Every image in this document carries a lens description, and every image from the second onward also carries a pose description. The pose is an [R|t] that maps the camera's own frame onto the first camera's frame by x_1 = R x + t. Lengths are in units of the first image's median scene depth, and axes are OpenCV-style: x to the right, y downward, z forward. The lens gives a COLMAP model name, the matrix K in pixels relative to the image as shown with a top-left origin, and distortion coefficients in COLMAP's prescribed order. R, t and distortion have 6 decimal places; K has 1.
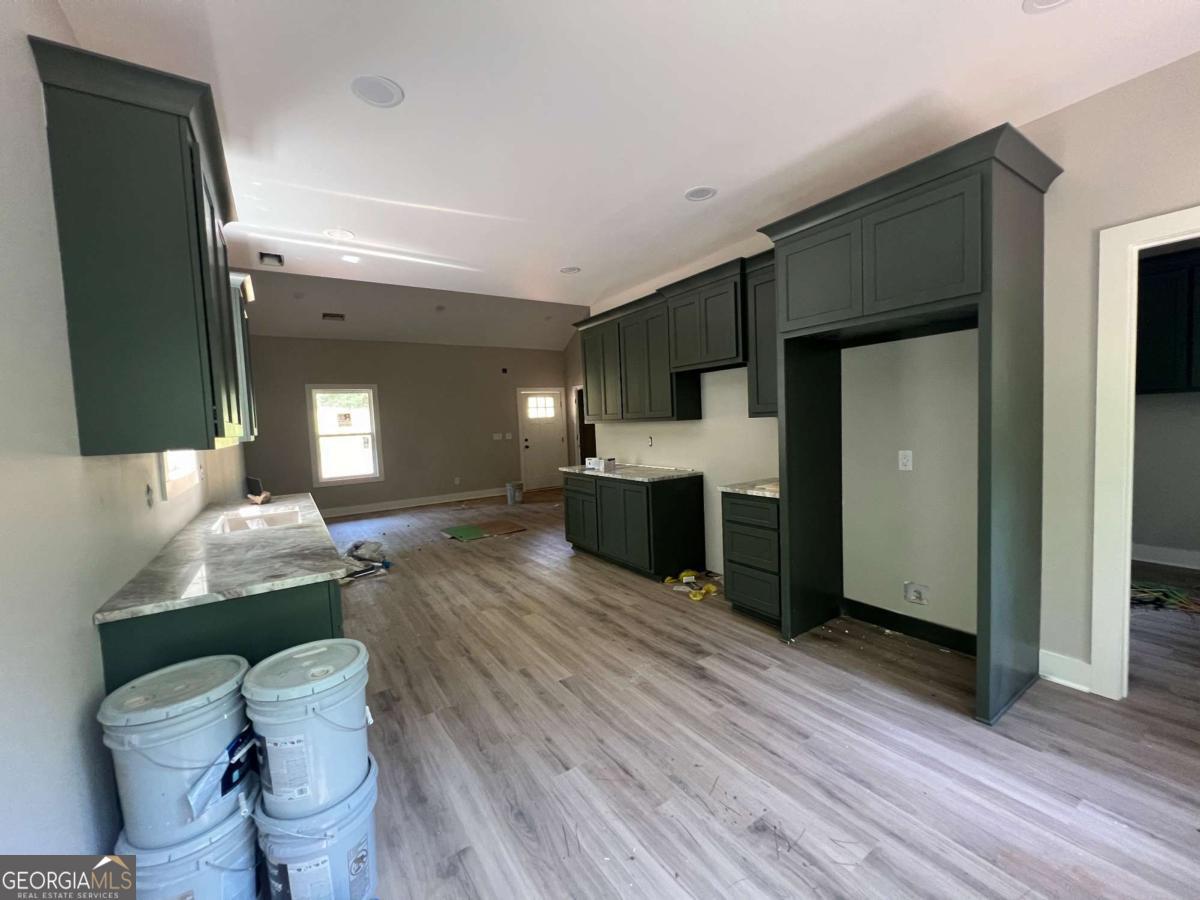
lens RADIAL K [[479.7, 0, 605.7], [0, 479.7, 445.8], [0, 0, 1]] dist [0.000002, -0.000168]
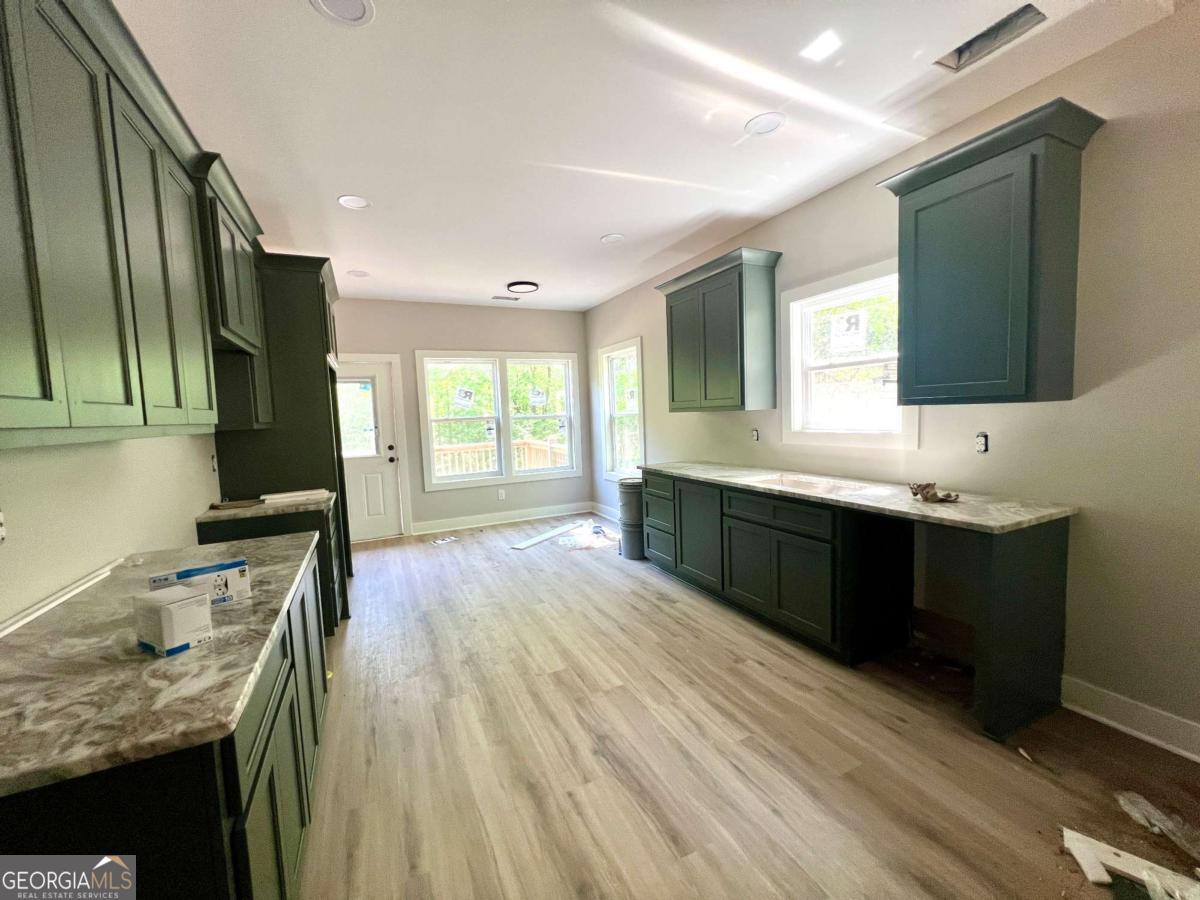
lens RADIAL K [[479.7, 0, 605.7], [0, 479.7, 445.8], [0, 0, 1]] dist [0.000002, -0.000168]
pose [[-0.987032, 0.071580, 0.143680, -0.367134], [0.090073, 0.987852, 0.126631, -0.078072], [-0.132870, 0.137931, -0.981489, 1.672916]]
